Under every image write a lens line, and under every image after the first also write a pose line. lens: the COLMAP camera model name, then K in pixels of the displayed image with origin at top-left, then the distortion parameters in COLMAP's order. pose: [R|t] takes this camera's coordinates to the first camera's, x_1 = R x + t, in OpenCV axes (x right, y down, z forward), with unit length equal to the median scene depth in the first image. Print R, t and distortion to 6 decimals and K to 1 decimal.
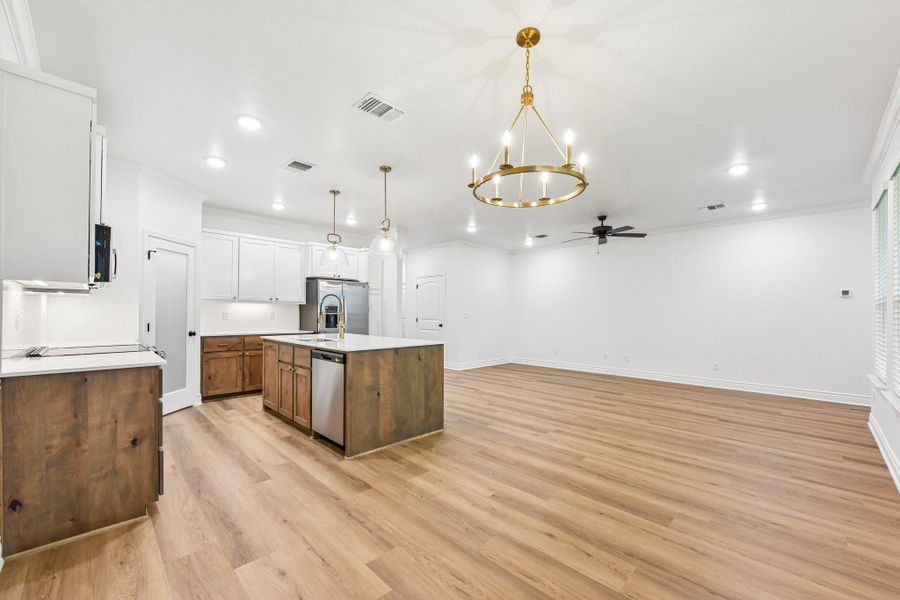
lens RADIAL K [[363.1, 0, 455.7], [0, 363.1, 311.8], [0, 0, 1]] dist [0.001939, -0.000010]
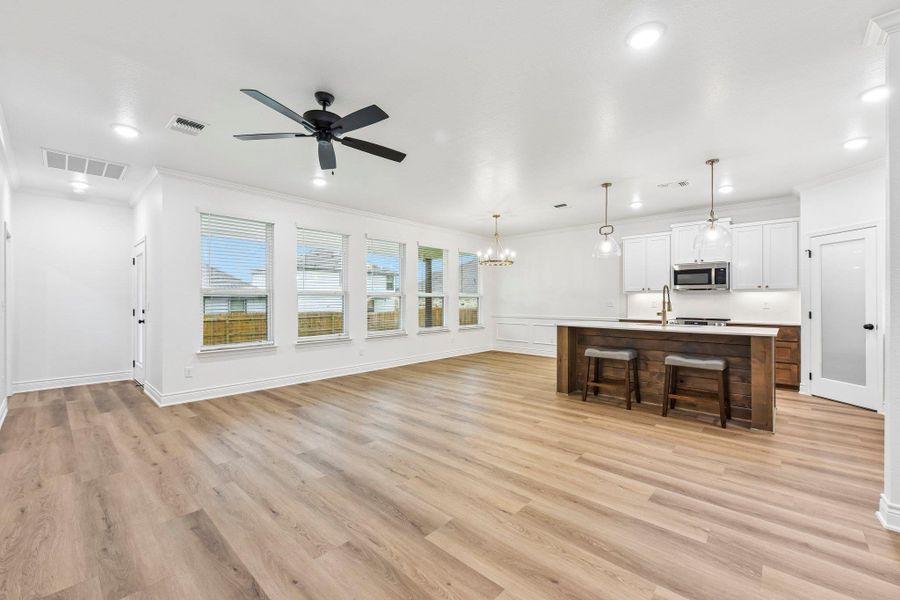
lens RADIAL K [[363.6, 0, 450.0], [0, 363.6, 300.0], [0, 0, 1]] dist [-0.002601, -0.000271]
pose [[-0.999248, -0.006083, -0.038305, 0.304043], [-0.005865, 0.999966, -0.005798, 0.006724], [0.038339, -0.005569, -0.999249, 1.755449]]
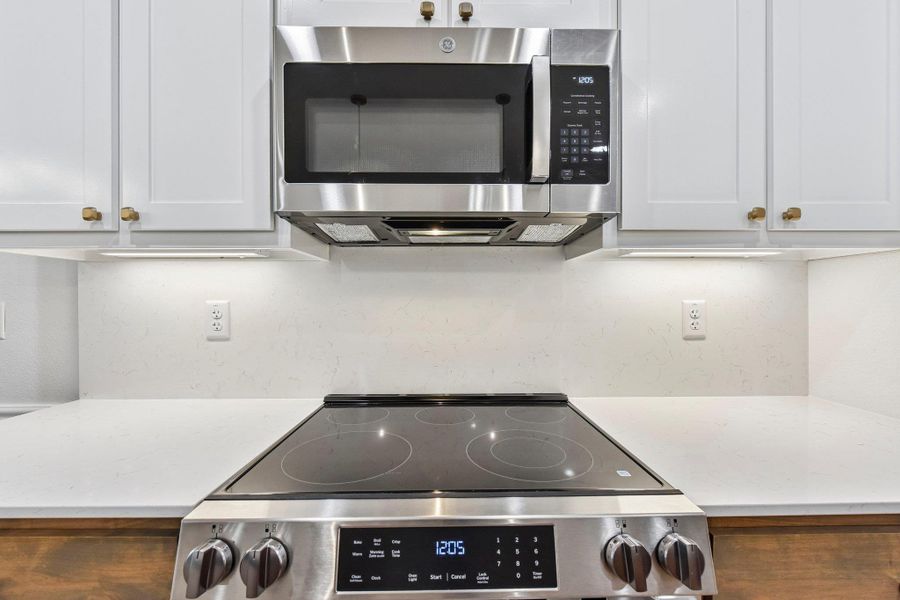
lens RADIAL K [[353.2, 0, 456.2], [0, 353.2, 301.3], [0, 0, 1]] dist [-0.000479, -0.000205]
pose [[-0.699482, -0.004981, -0.714633, -0.451616], [-0.000093, 0.999976, -0.006879, -0.002370], [0.714650, -0.004746, -0.699466, 0.703730]]
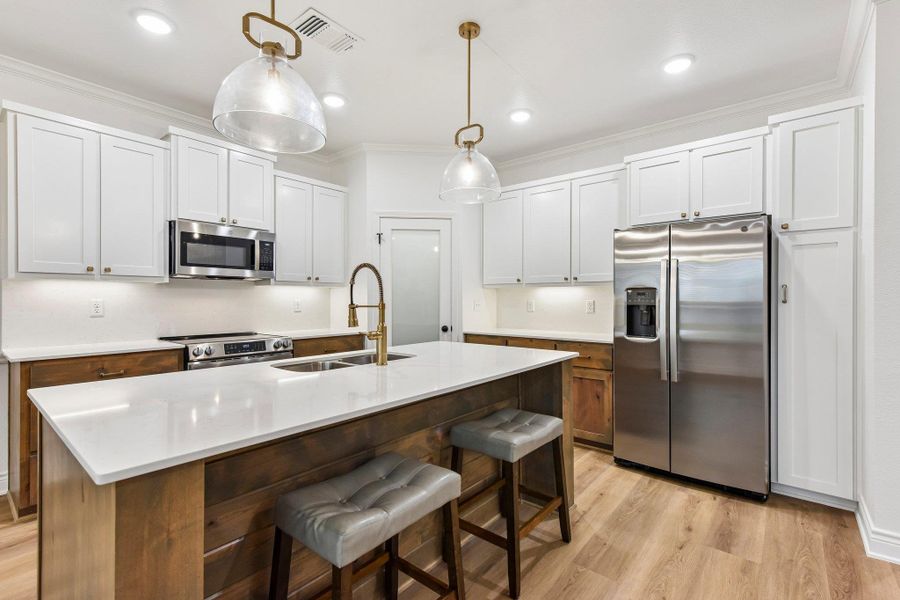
lens RADIAL K [[405.2, 0, 454.5], [0, 405.2, 298.4], [0, 0, 1]] dist [0.012719, -0.000027]
pose [[0.101017, -0.006356, -0.994864, 0.147565], [0.003564, 0.999975, -0.006027, -0.000428], [0.994878, -0.002937, 0.101037, 0.892272]]
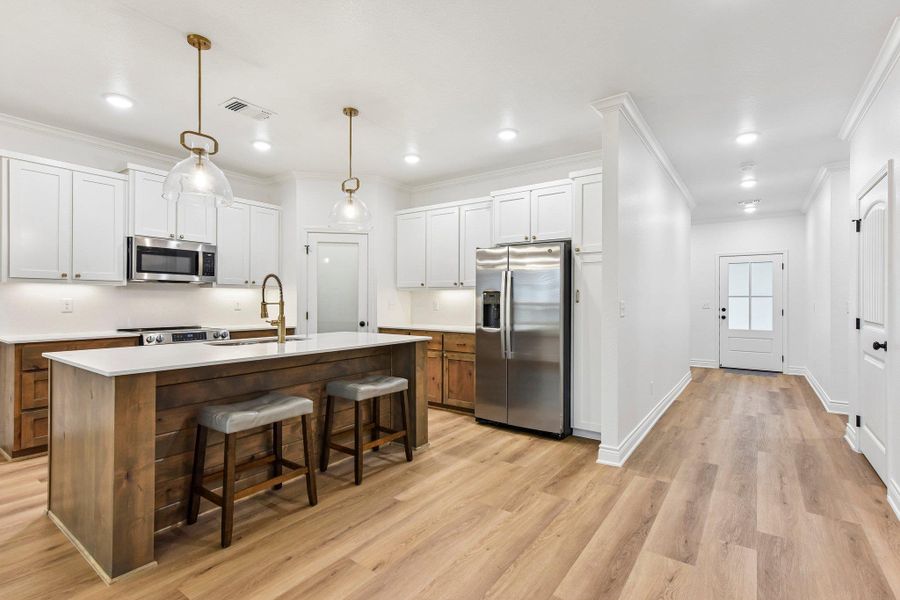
lens RADIAL K [[420.3, 0, 455.2], [0, 420.3, 298.6], [0, 0, 1]] dist [0.015042, -0.000212]
pose [[0.164761, -0.009785, -0.986285, 0.400939], [0.000930, 0.999952, -0.009765, 0.004041], [0.986333, 0.000691, 0.164762, 1.014324]]
